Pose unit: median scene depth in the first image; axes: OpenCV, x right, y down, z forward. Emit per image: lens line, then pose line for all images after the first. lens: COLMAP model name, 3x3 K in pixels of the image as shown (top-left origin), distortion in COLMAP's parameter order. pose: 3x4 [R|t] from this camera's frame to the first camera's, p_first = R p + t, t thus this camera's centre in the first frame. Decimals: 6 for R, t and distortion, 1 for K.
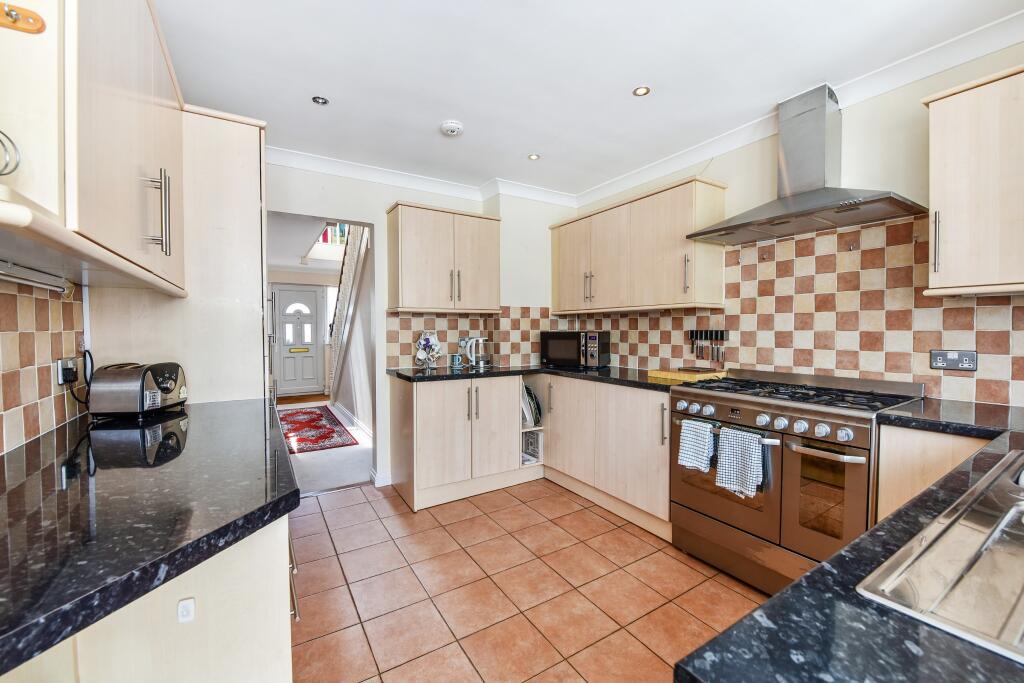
lens RADIAL K [[408.7, 0, 512.0], [0, 408.7, 341.5], [0, 0, 1]] dist [-0.000278, -0.000024]
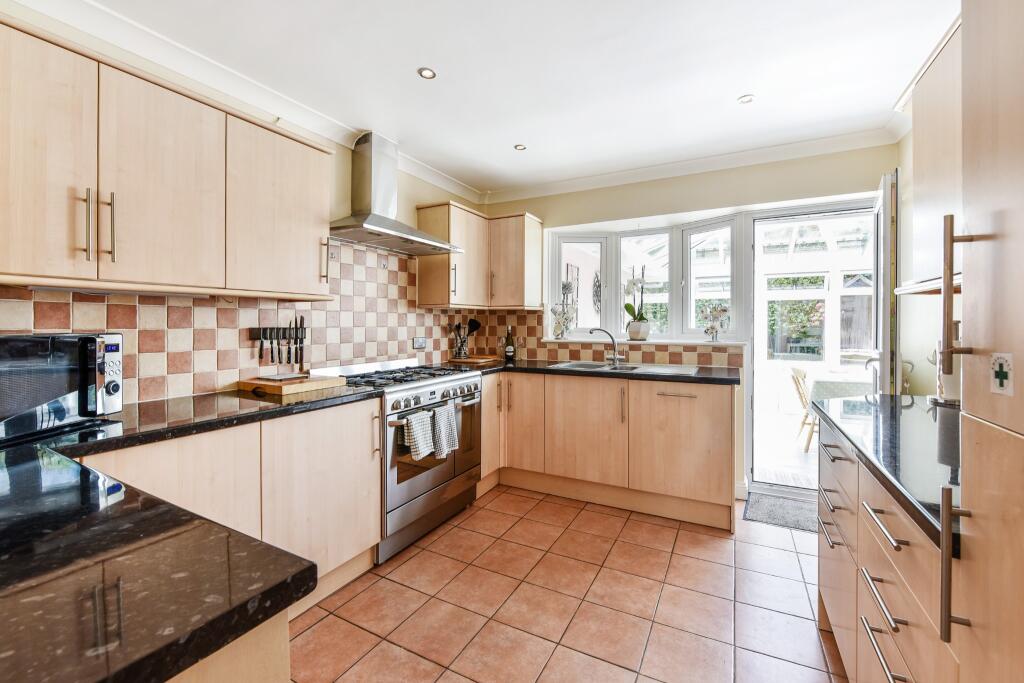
lens RADIAL K [[420.8, 0, 530.9], [0, 420.8, 326.0], [0, 0, 1]] dist [-0.000386, -0.000052]
pose [[-0.517528, -0.006046, 0.855645, -0.476303], [0.022881, 0.999520, 0.020902, -0.035354], [-0.855360, 0.030395, -0.517141, 0.977137]]
